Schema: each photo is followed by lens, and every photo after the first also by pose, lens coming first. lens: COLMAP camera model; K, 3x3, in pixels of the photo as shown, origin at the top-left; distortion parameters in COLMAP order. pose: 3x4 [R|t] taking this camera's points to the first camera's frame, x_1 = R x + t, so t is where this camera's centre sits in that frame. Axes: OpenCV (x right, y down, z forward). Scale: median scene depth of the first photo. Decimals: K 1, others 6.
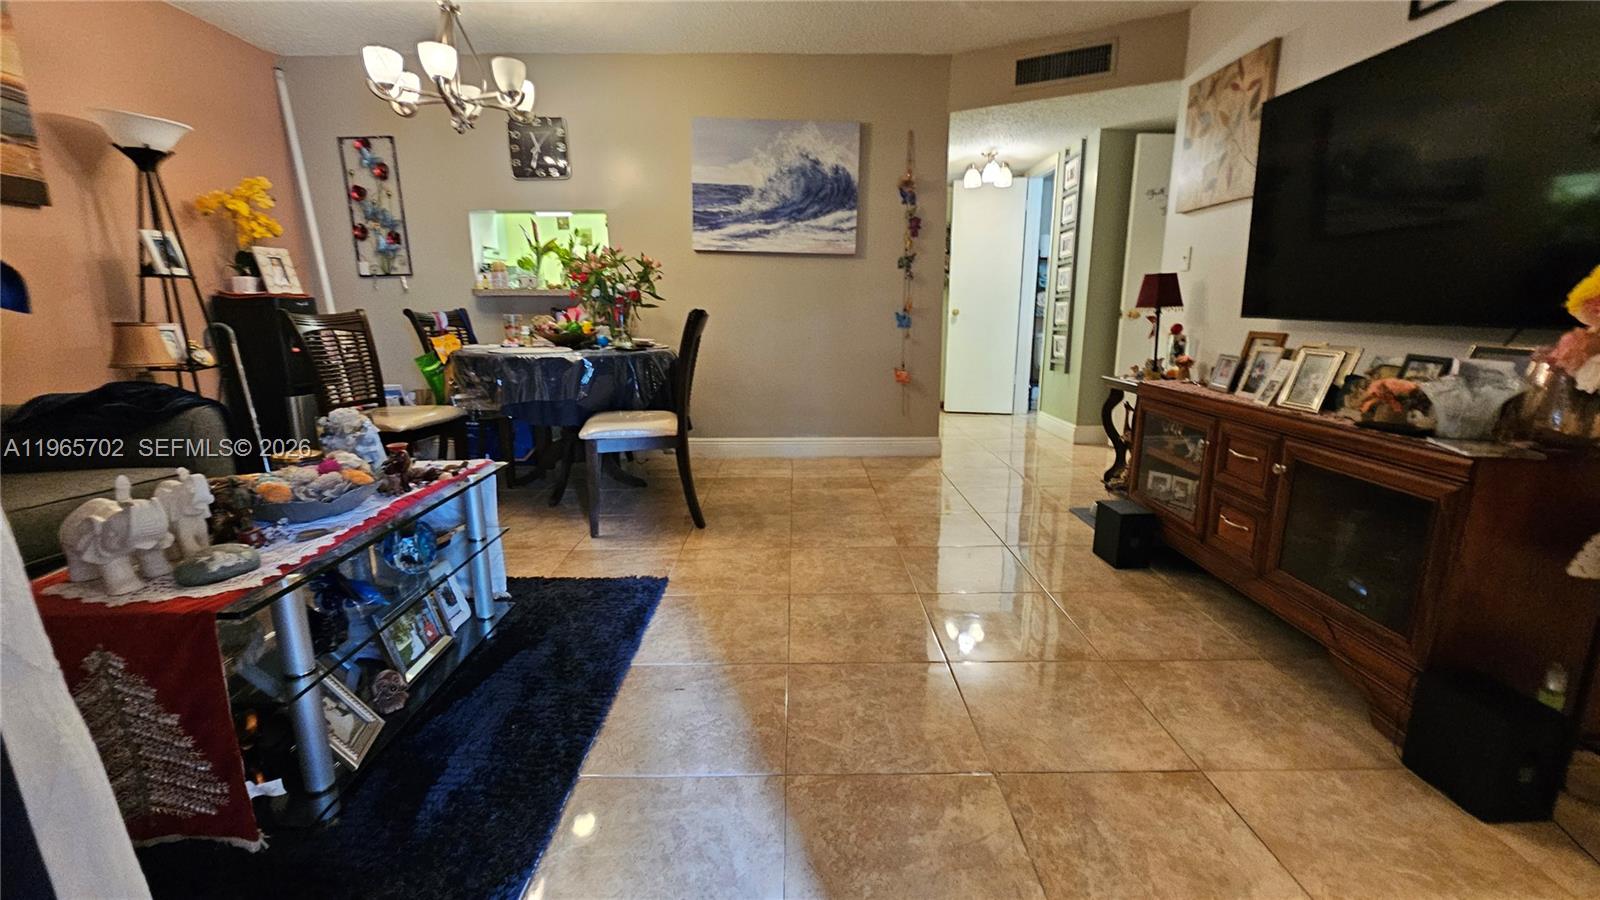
lens RADIAL K [[673.1, 0, 800.0], [0, 673.1, 450.0], [0, 0, 1]] dist [0.000418, 0.000007]
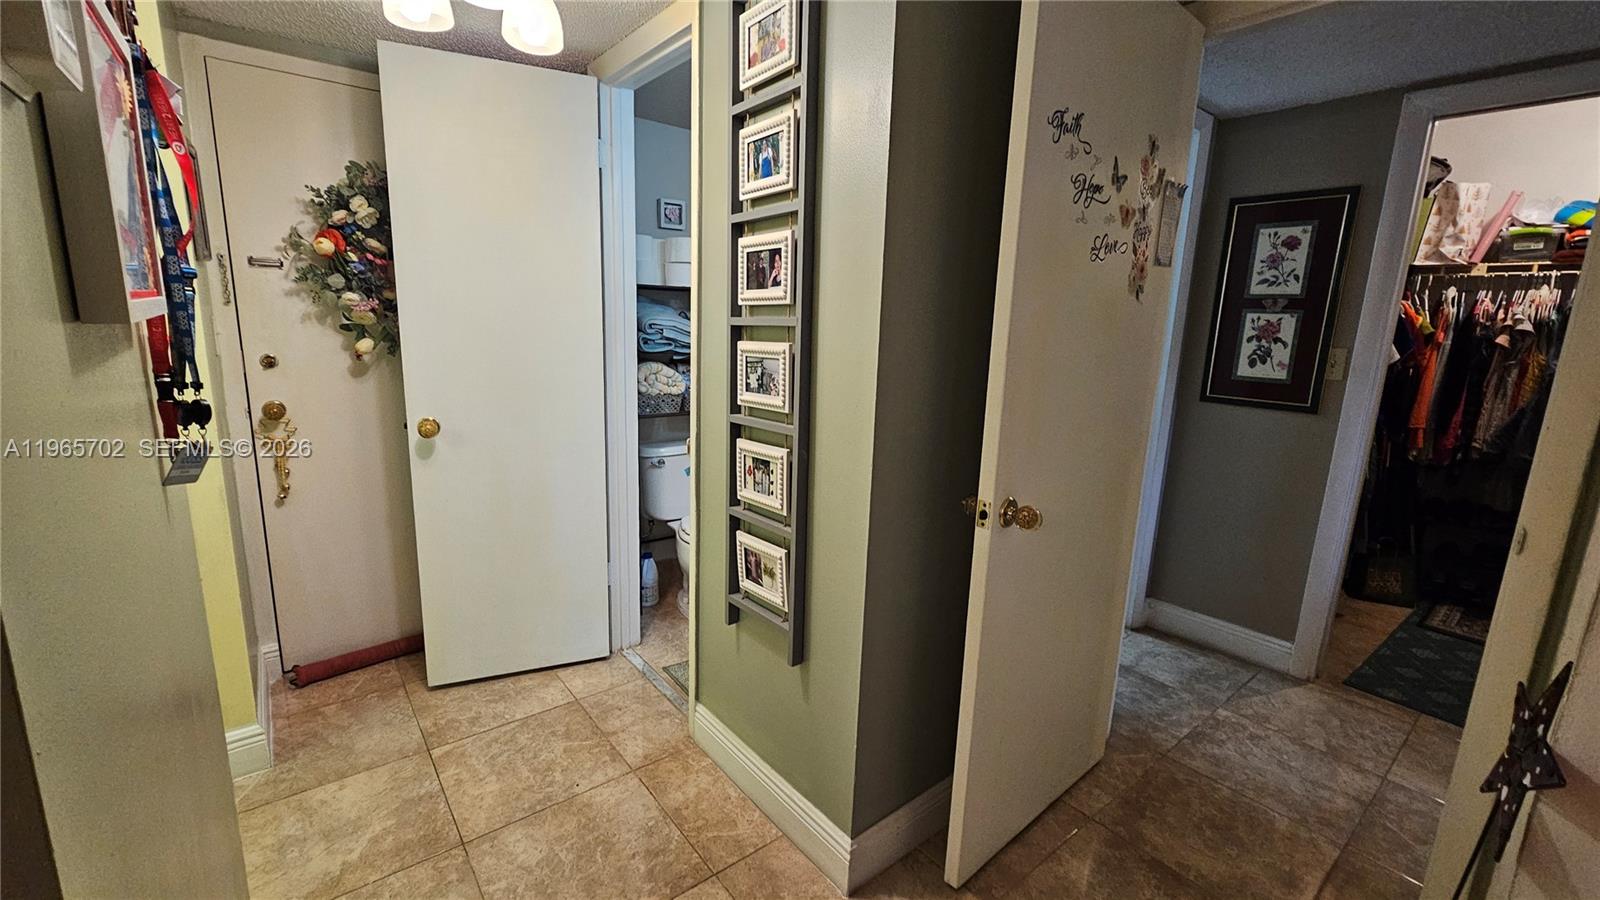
lens RADIAL K [[673.1, 0, 800.0], [0, 673.1, 450.0], [0, 0, 1]] dist [0.000418, 0.000007]
pose [[0.789873, -0.089944, 0.606639, 0.207071], [0.097276, 0.995039, 0.020873, -0.222430], [-0.605506, 0.042524, 0.794703, 0.734256]]
